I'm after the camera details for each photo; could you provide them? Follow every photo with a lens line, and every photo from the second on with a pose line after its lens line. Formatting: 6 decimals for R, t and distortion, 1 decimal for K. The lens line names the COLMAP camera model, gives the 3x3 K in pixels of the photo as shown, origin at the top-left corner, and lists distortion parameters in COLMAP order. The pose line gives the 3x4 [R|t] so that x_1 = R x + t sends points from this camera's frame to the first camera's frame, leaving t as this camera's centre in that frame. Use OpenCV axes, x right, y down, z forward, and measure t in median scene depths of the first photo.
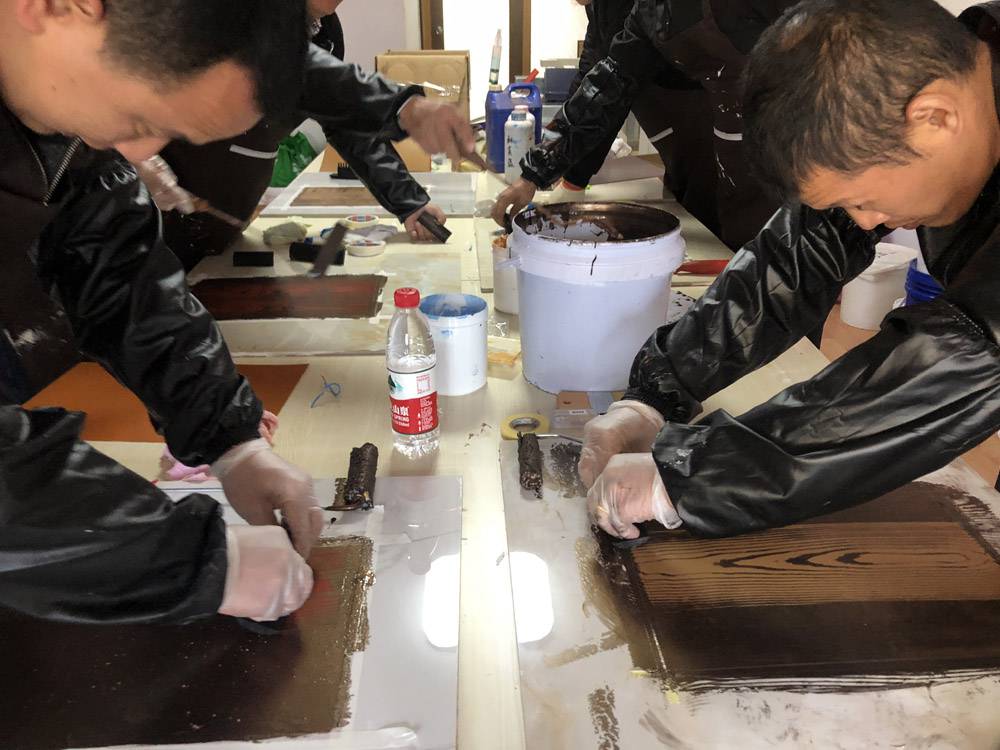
lens RADIAL K [[819.0, 0, 509.4], [0, 819.0, 368.3], [0, 0, 1]] dist [0.036255, -0.046552]
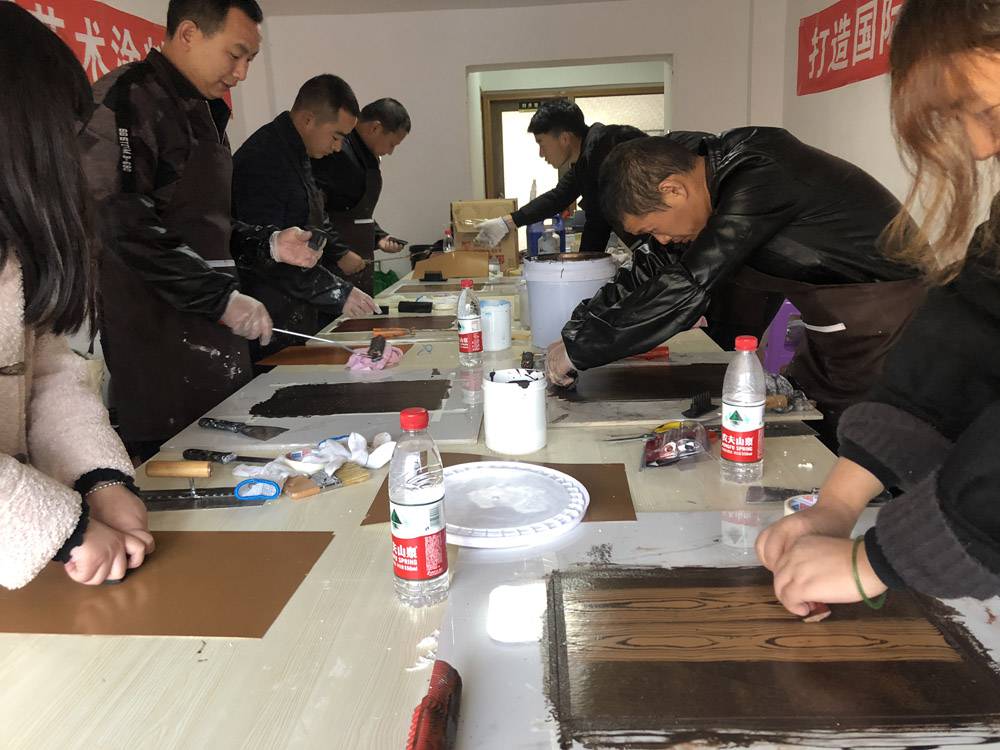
lens RADIAL K [[819.0, 0, 497.0], [0, 819.0, 375.6], [0, 0, 1]] dist [0.036255, -0.046552]
pose [[0.995137, -0.017834, -0.096874, 0.125725], [-0.000399, 0.982735, -0.185017, 0.450185], [0.098501, 0.184156, 0.977949, -0.834917]]
